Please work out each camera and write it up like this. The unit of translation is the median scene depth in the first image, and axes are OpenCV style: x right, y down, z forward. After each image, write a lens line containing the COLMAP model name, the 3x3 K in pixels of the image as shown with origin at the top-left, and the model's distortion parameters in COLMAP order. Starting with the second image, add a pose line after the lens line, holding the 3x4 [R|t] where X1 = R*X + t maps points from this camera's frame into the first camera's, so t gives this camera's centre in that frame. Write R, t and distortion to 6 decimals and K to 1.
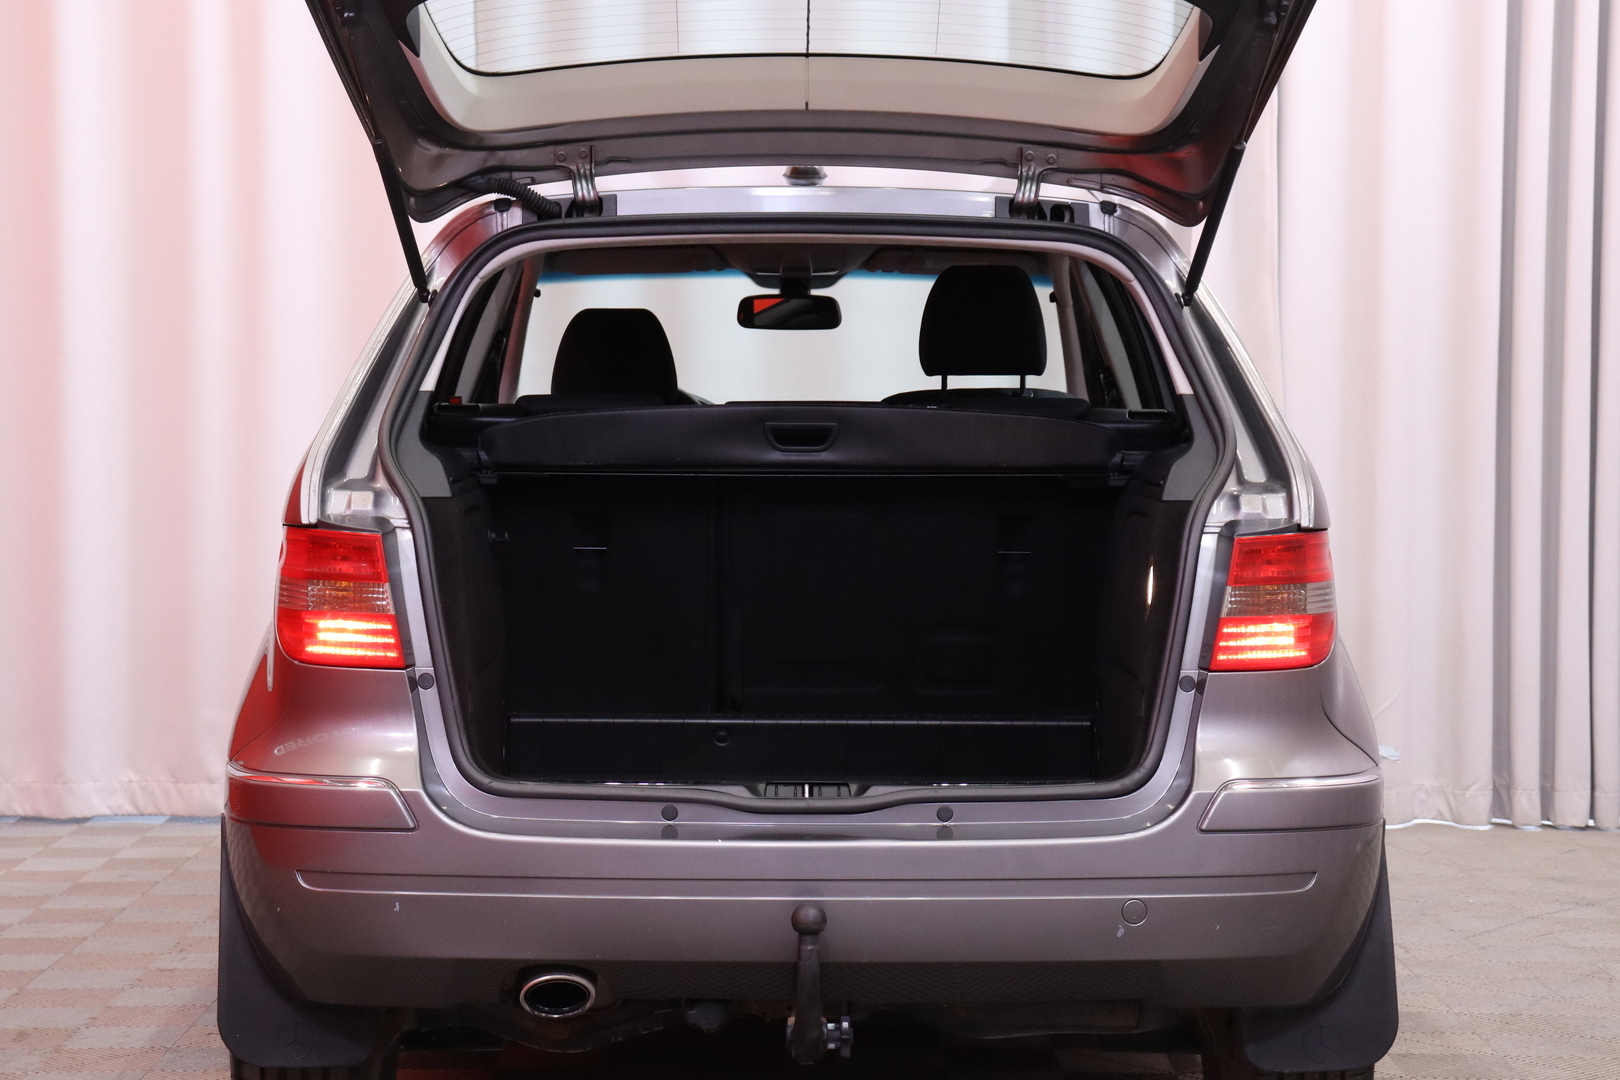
lens RADIAL K [[3490.8, 0, 810.0], [0, 3490.8, 540.0], [0, 0, 1]] dist [0.240891, 0.518312]
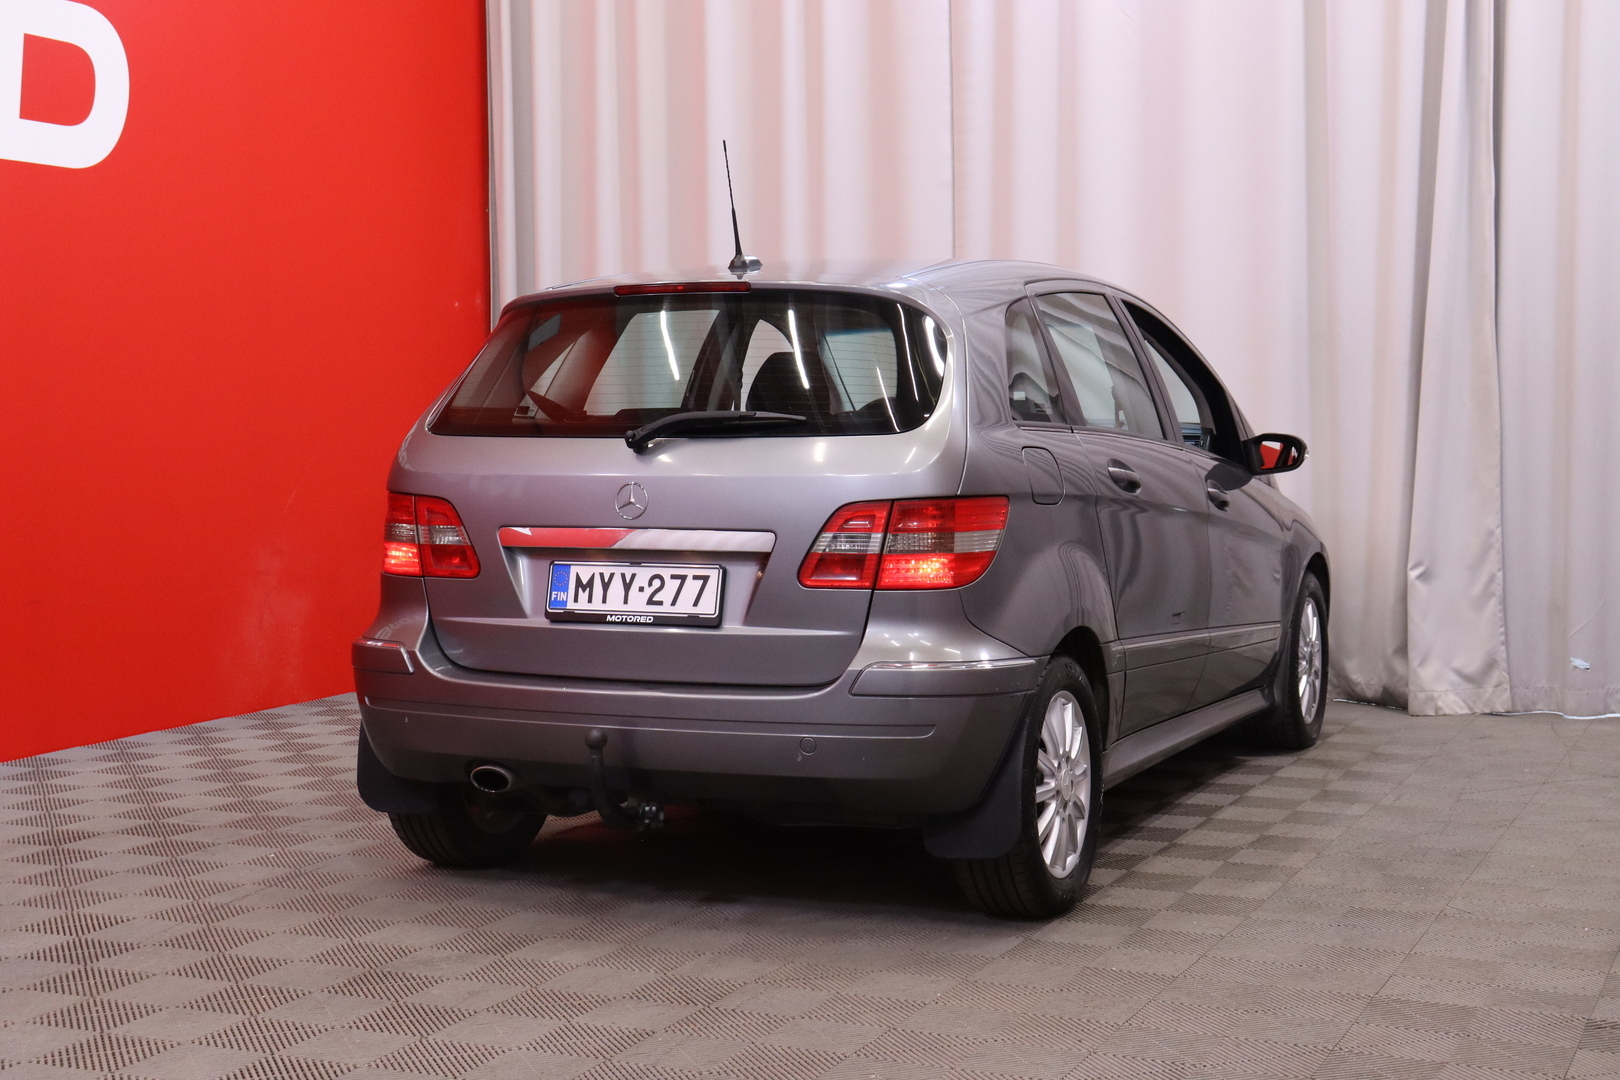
lens RADIAL K [[2347.6, 0, 810.0], [0, 2347.6, 540.0], [0, 0, 1]] dist [0.001245, 0.003096]
pose [[0.910268, 0.014368, -0.413770, 0.502892], [-0.008060, 0.999823, 0.016987, -0.000781], [0.413941, -0.012127, 0.910223, 0.069234]]
